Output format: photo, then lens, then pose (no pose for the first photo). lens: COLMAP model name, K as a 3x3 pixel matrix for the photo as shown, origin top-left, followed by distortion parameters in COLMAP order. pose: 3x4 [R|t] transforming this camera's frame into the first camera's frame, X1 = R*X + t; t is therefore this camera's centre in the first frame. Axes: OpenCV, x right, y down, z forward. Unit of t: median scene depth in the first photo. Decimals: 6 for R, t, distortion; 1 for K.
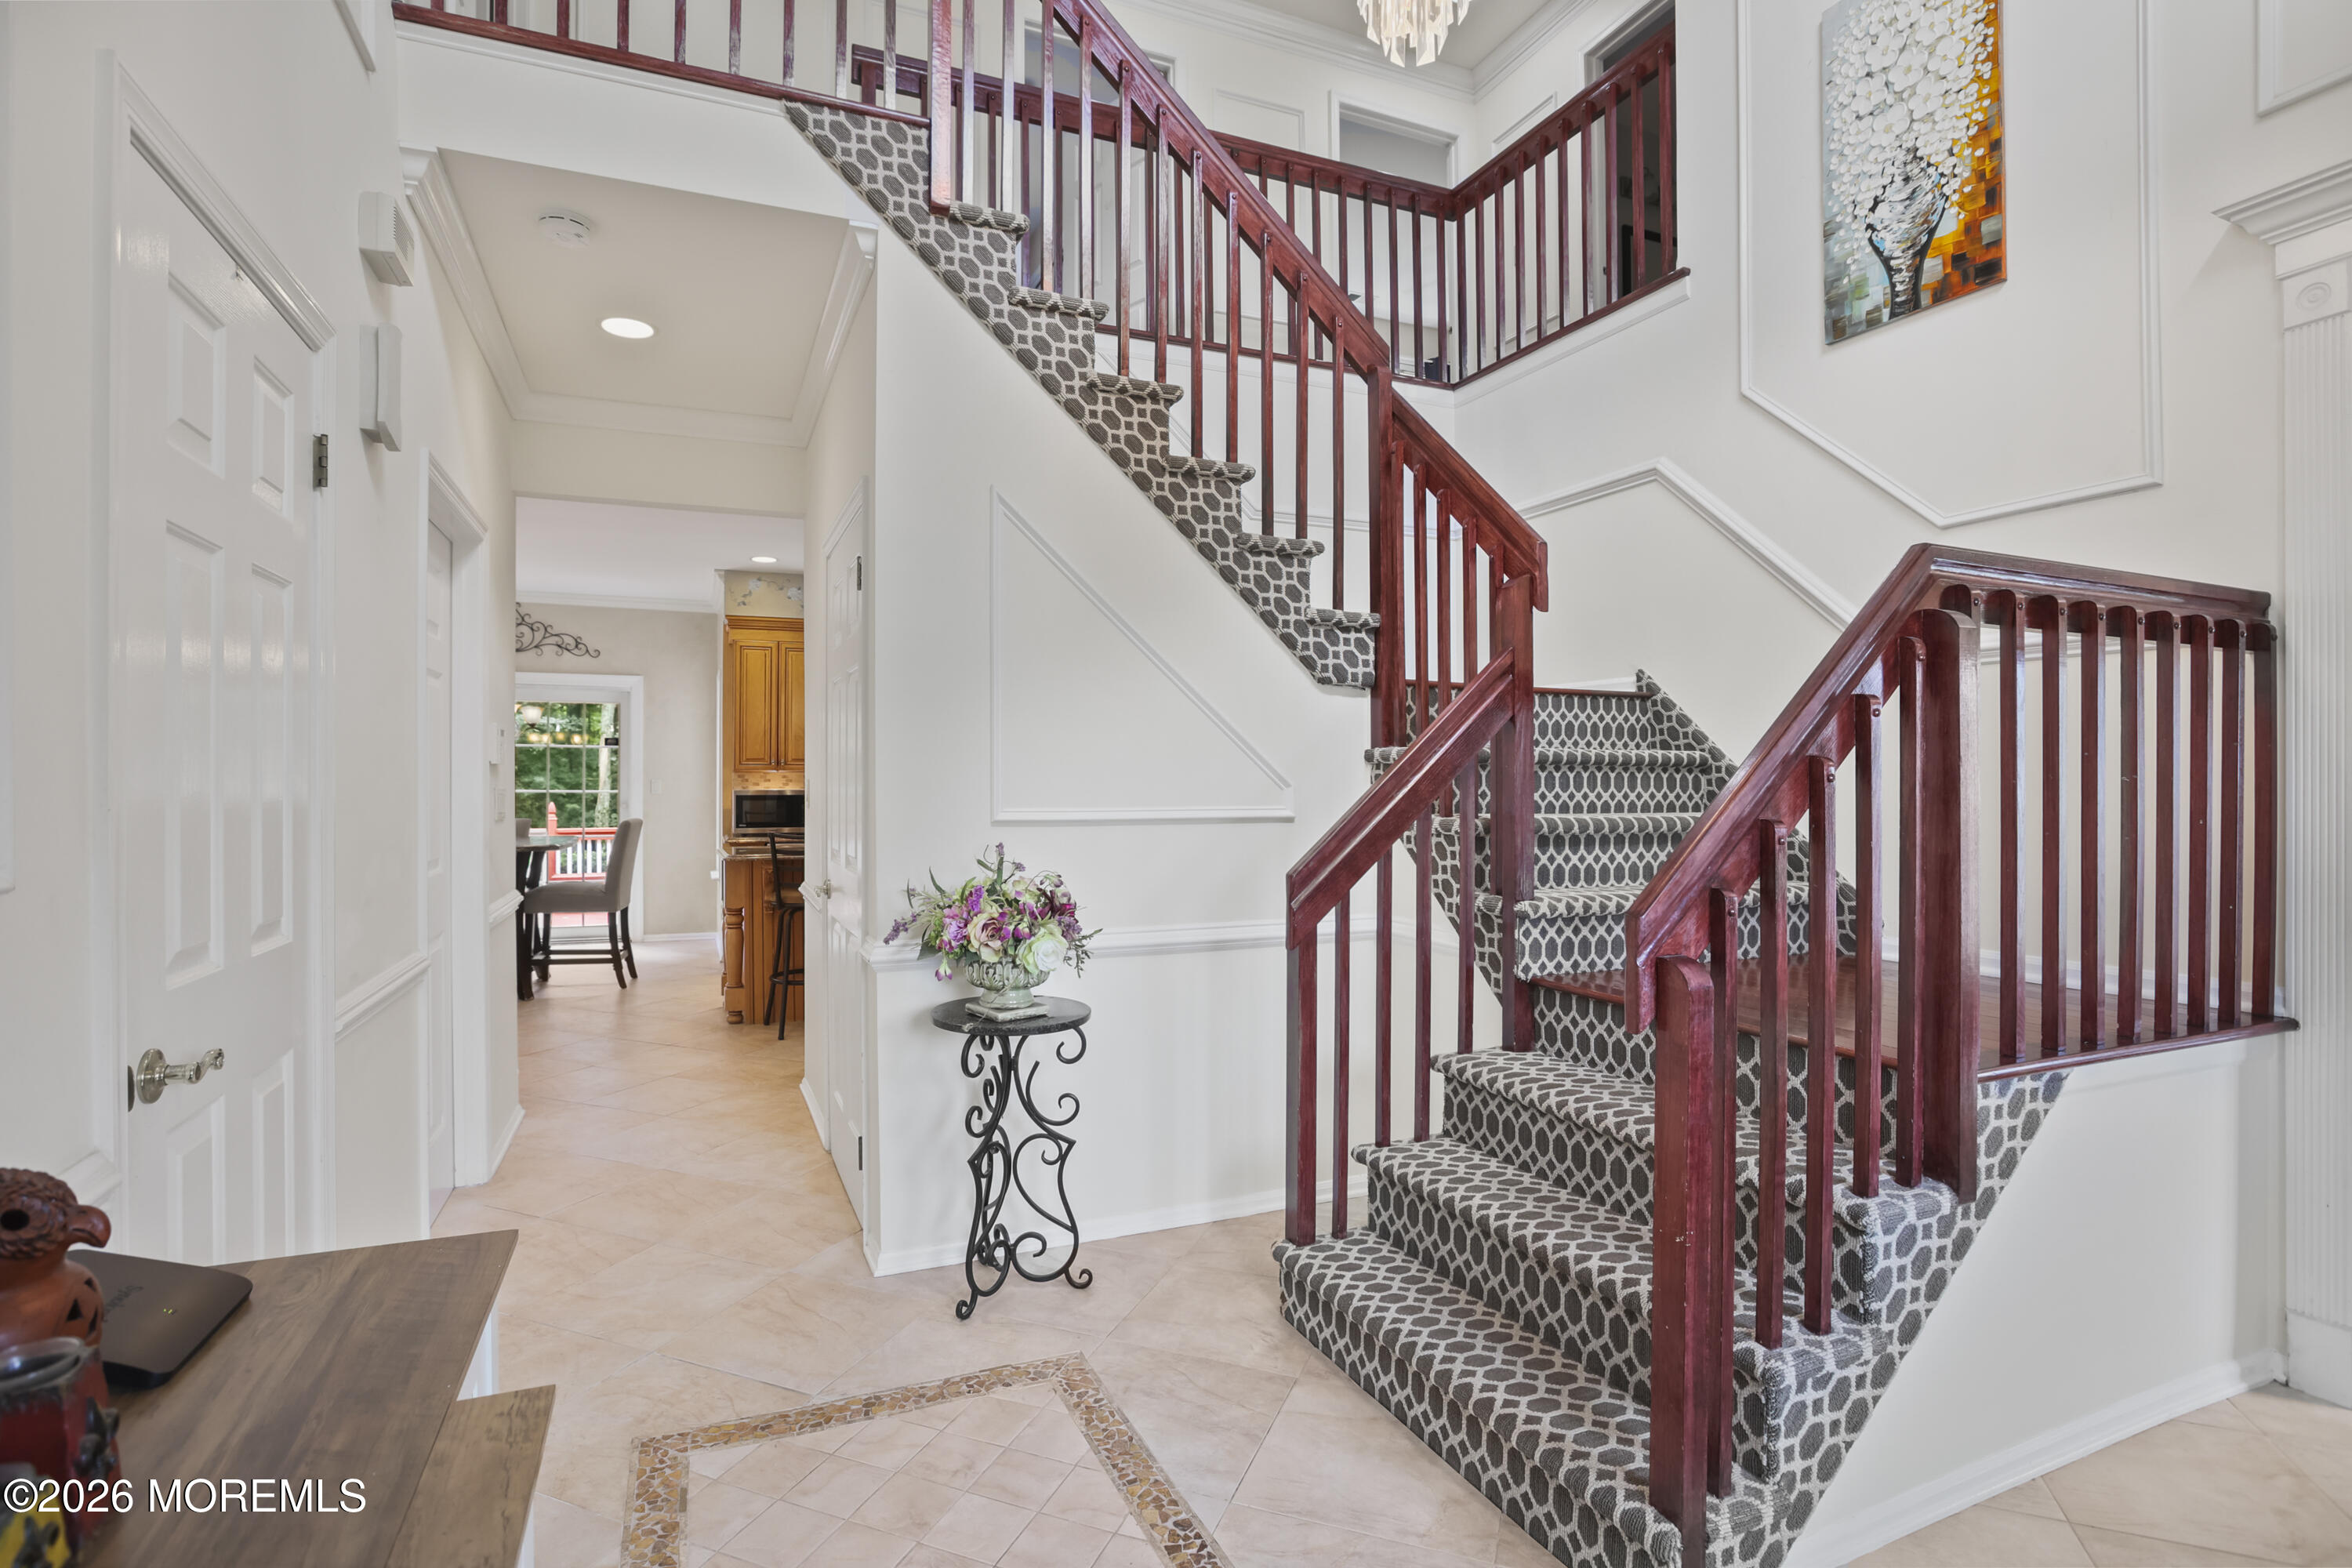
lens RADIAL K [[1126.8, 0, 1158.5], [0, 1126.8, 778.7], [0, 0, 1]] dist [-0.012453, 0.000699]
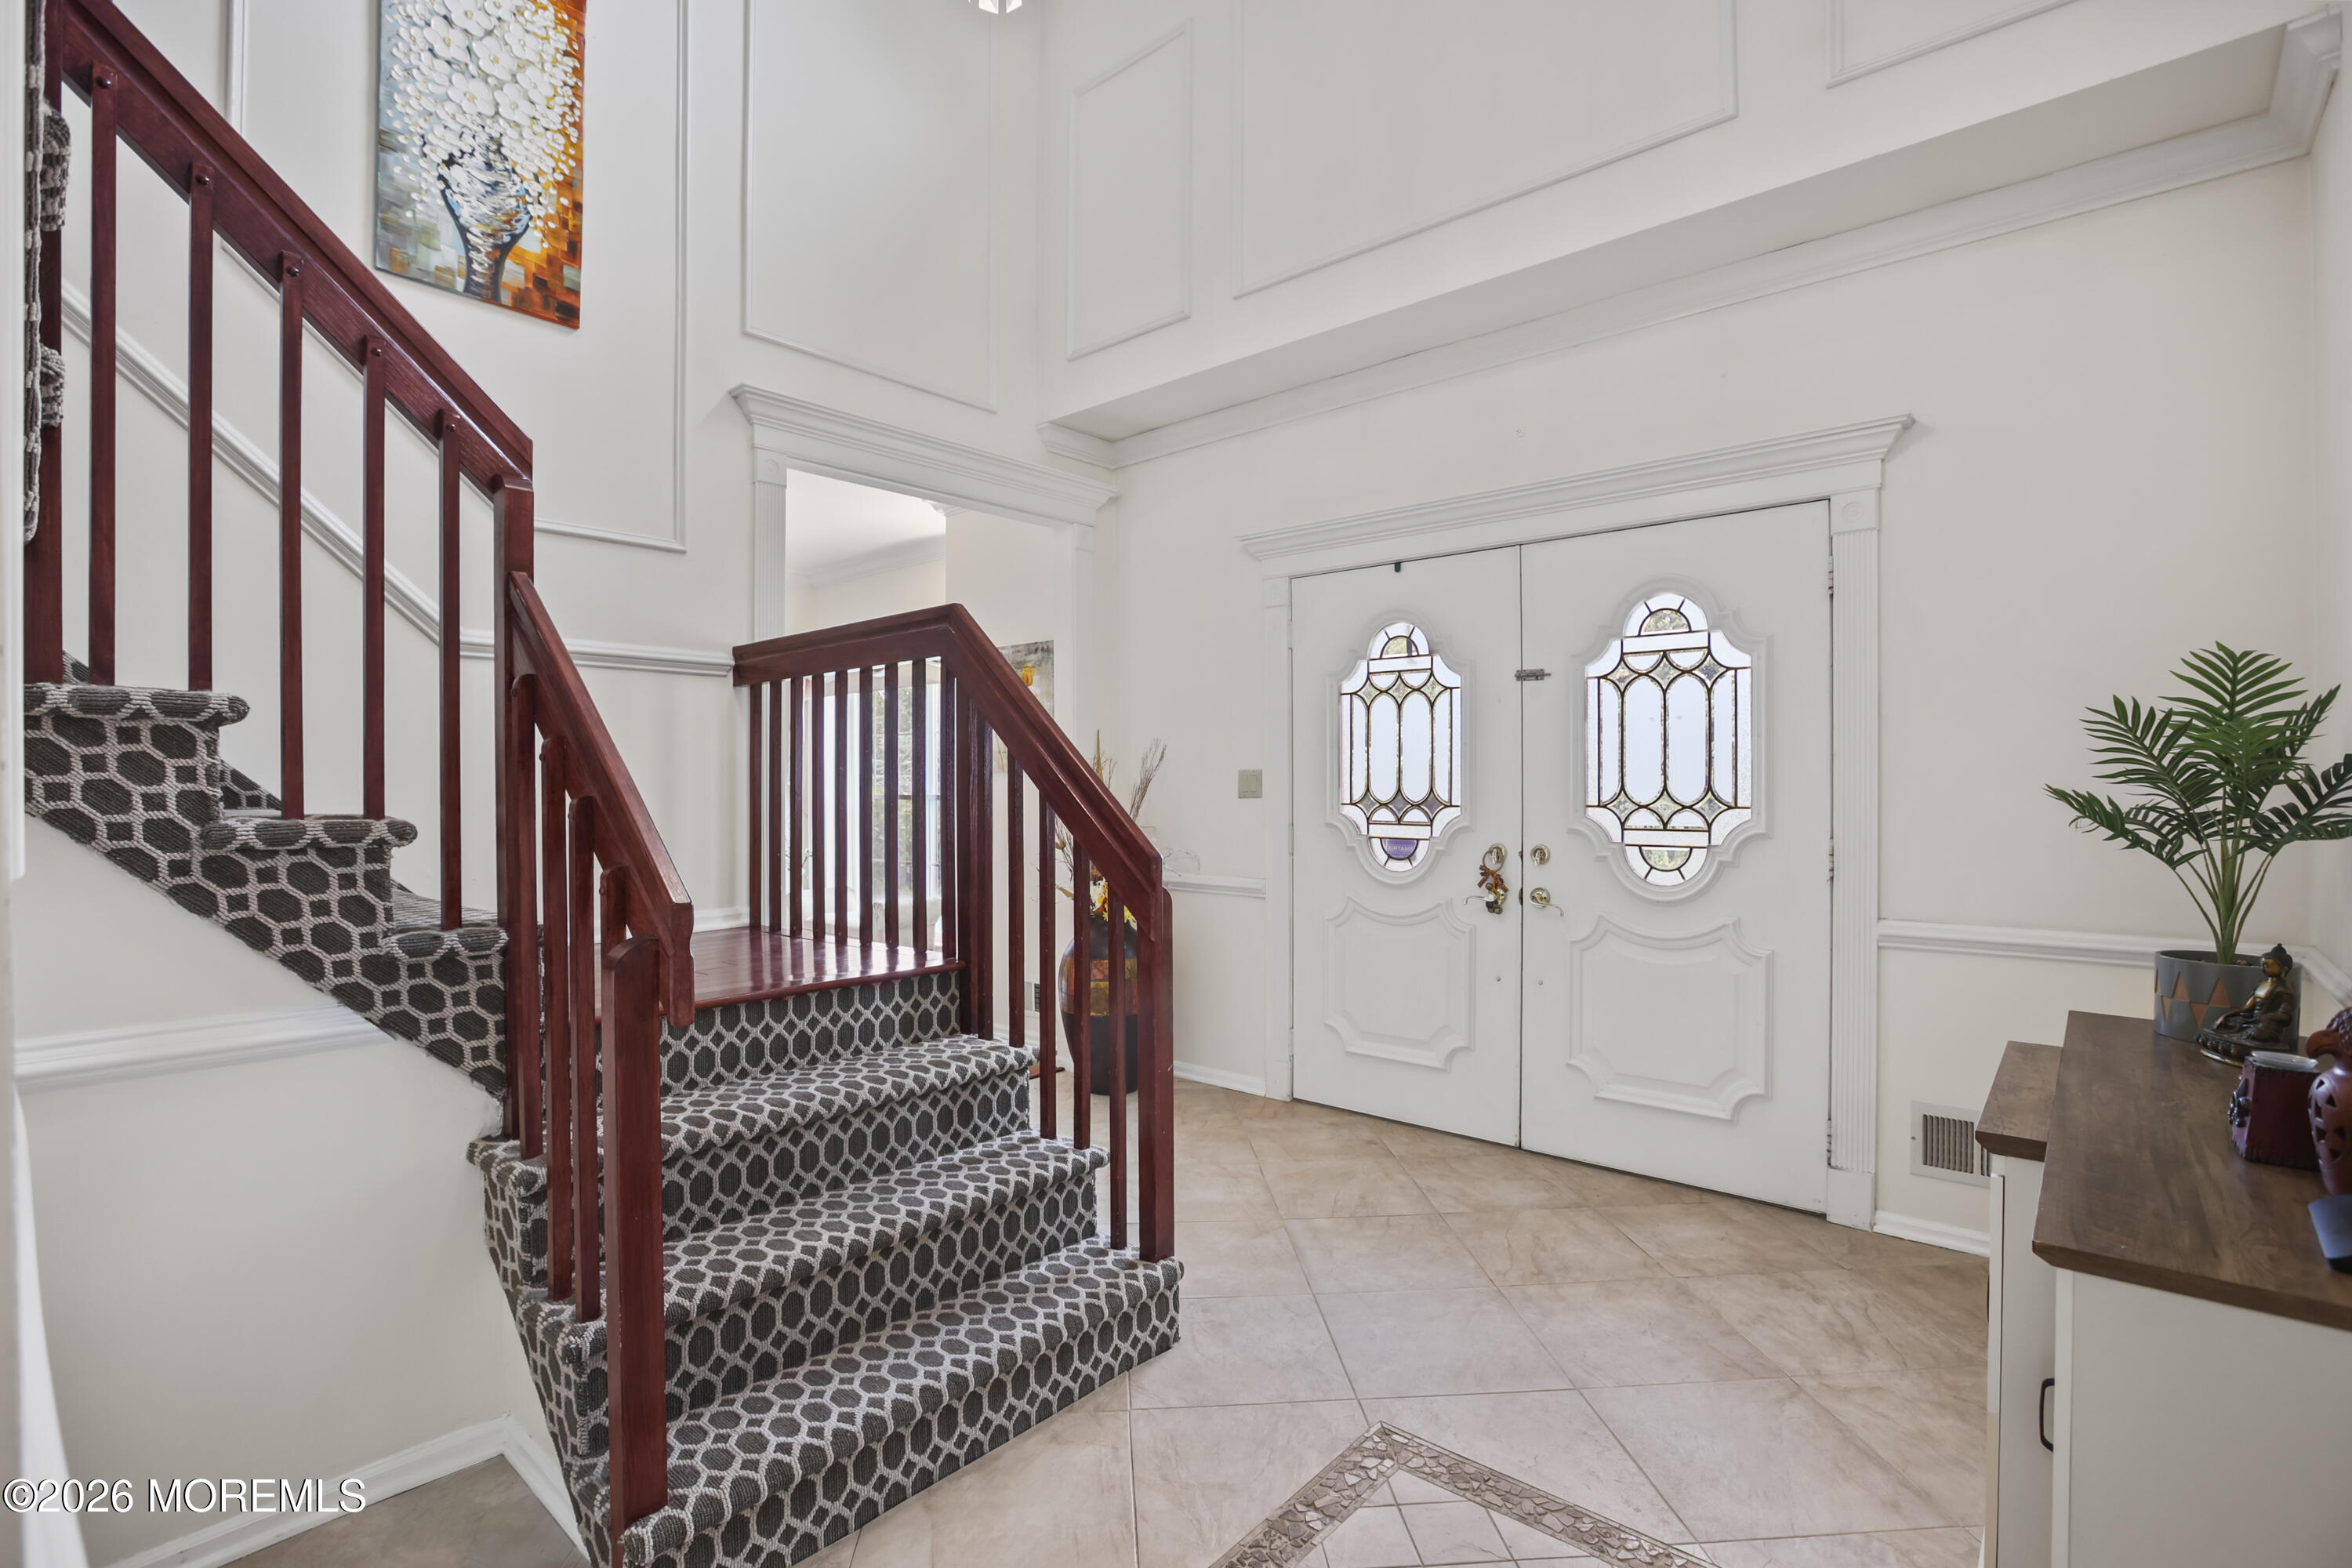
lens RADIAL K [[1087.4, 0, 1185.2], [0, 1087.4, 796.1], [0, 0, 1]] dist [-0.044802, 0.015319]
pose [[-0.442478, -0.001191, 0.896778, -0.465440], [0.001842, 0.999996, 0.002237, 0.024459], [-0.896777, 0.002641, -0.442474, 0.891237]]
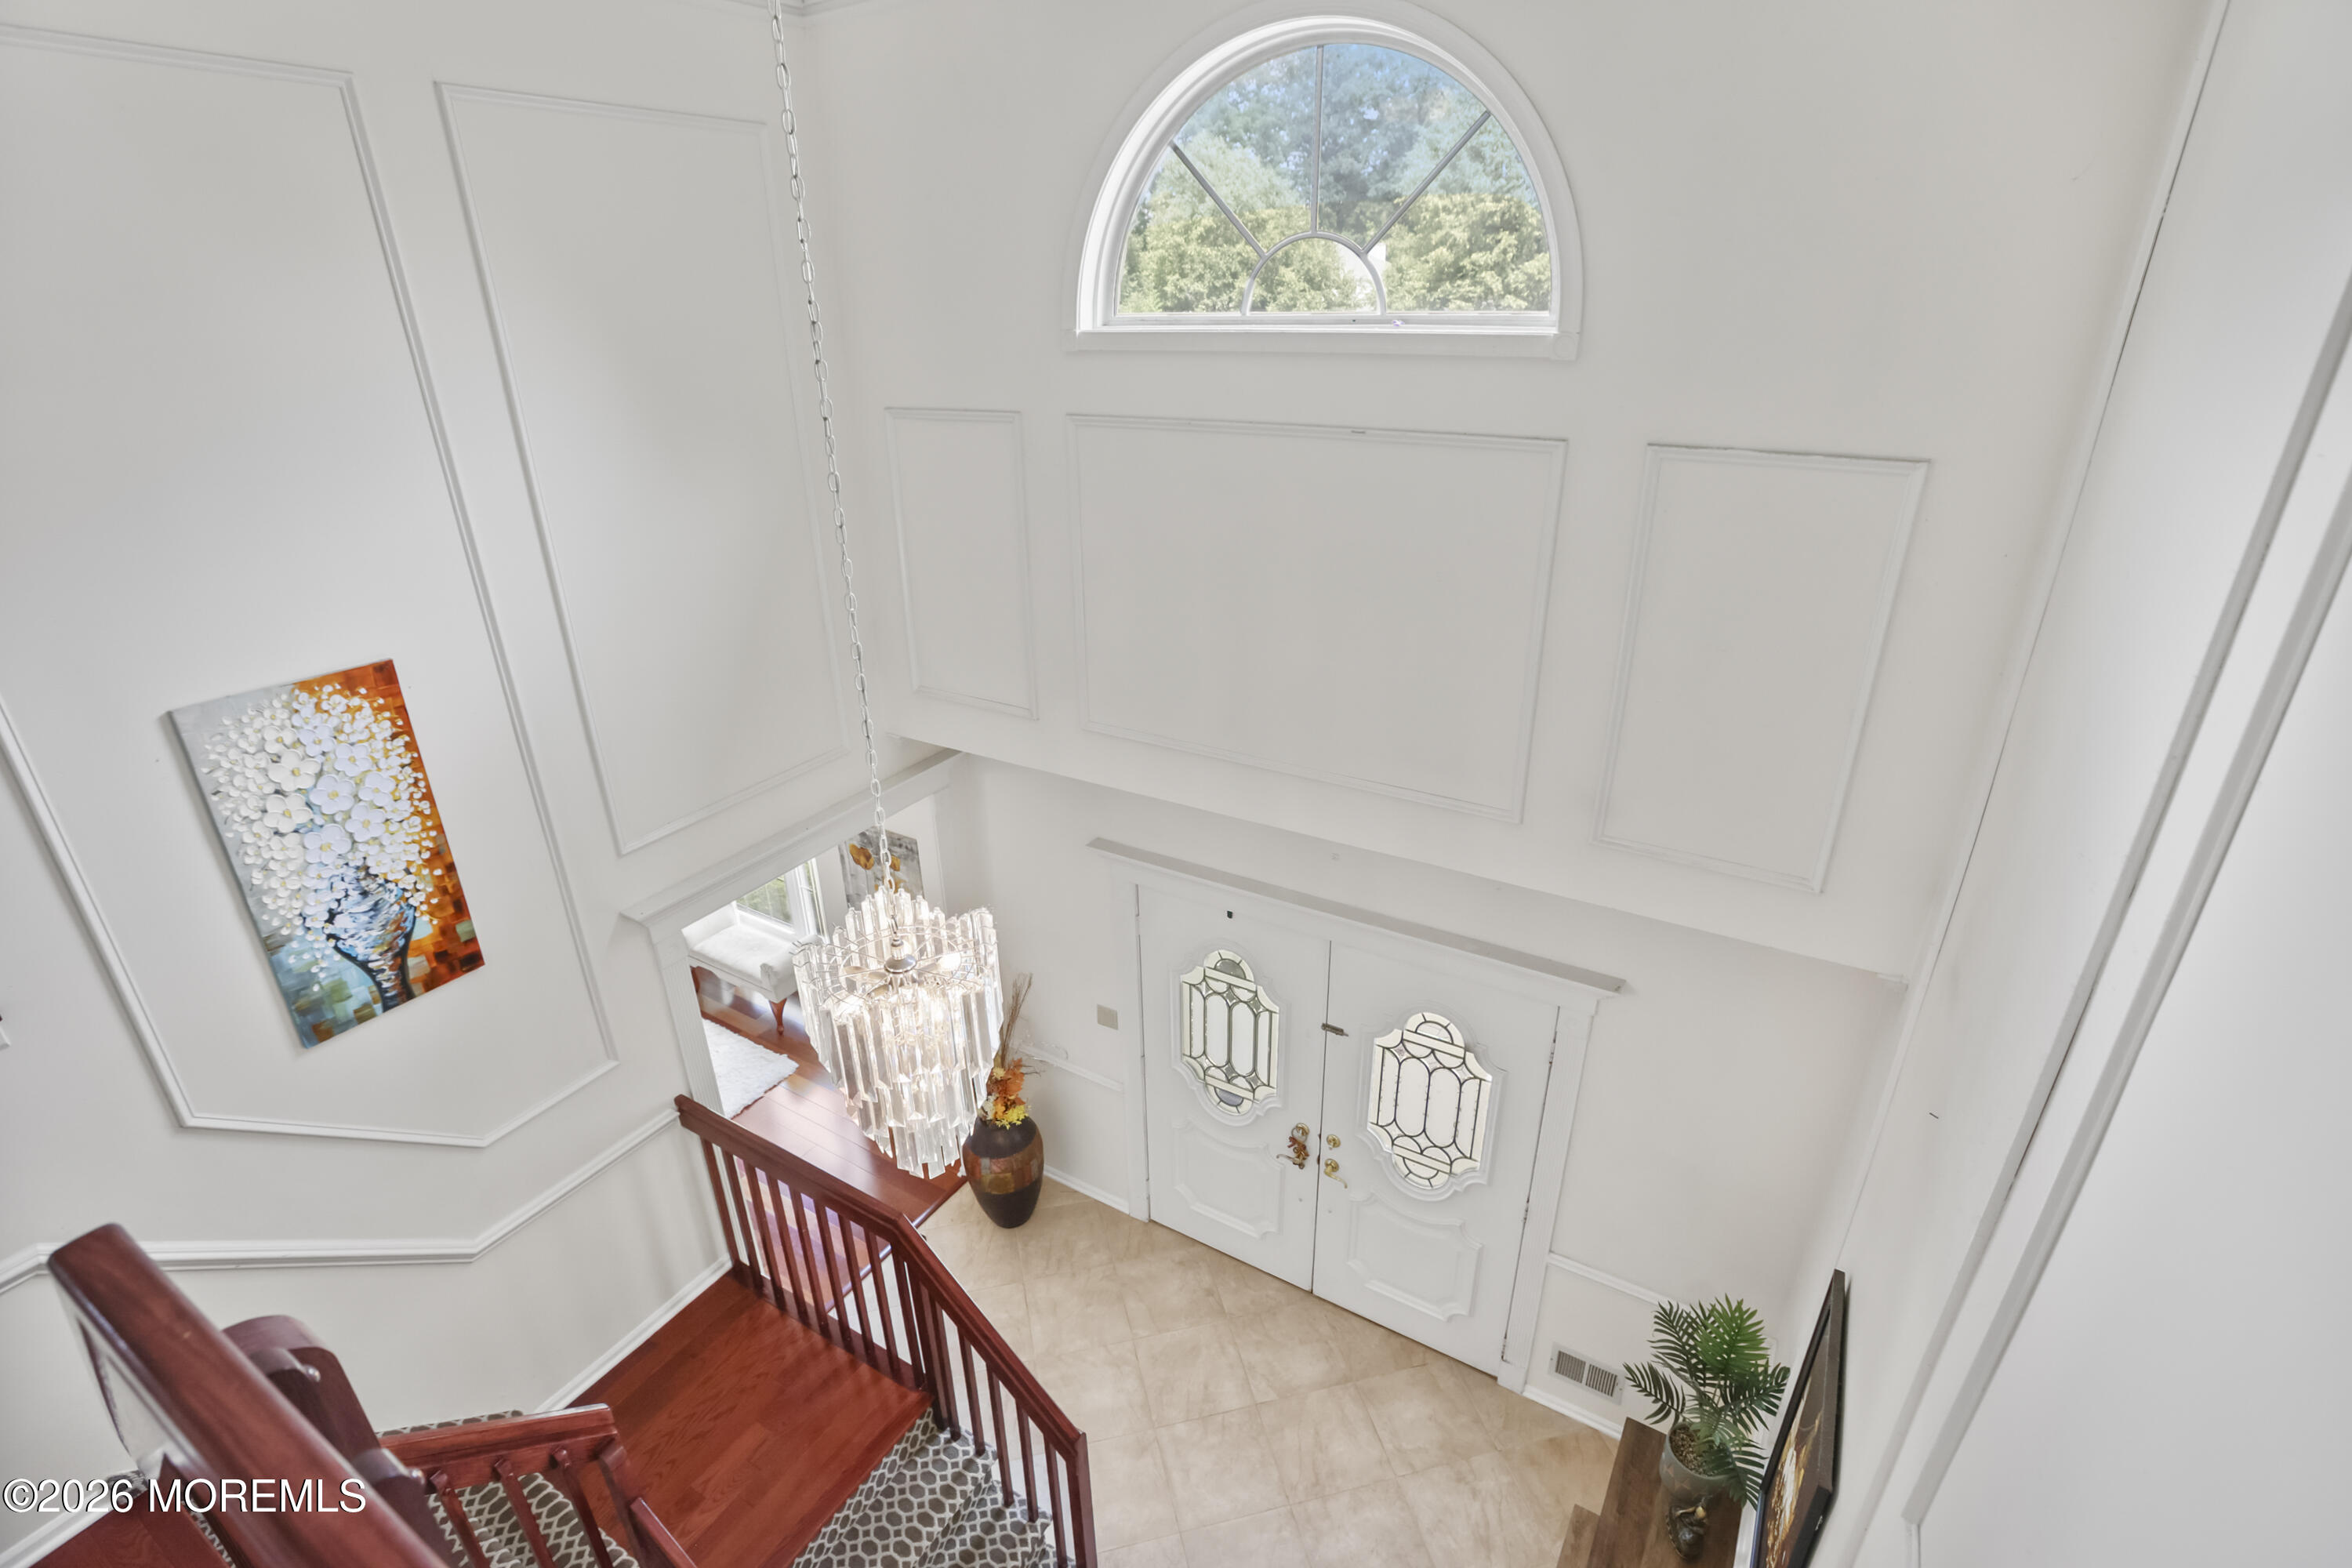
lens RADIAL K [[1101.9, 0, 1182.5], [0, 1101.9, 778.7], [0, 0, 1]] dist [-0.053598, 0.023097]
pose [[-0.585487, -0.319622, 0.745014, -0.471692], [0.013510, 0.915023, 0.403175, -1.048102], [-0.810569, 0.246120, -0.531416, 0.920921]]
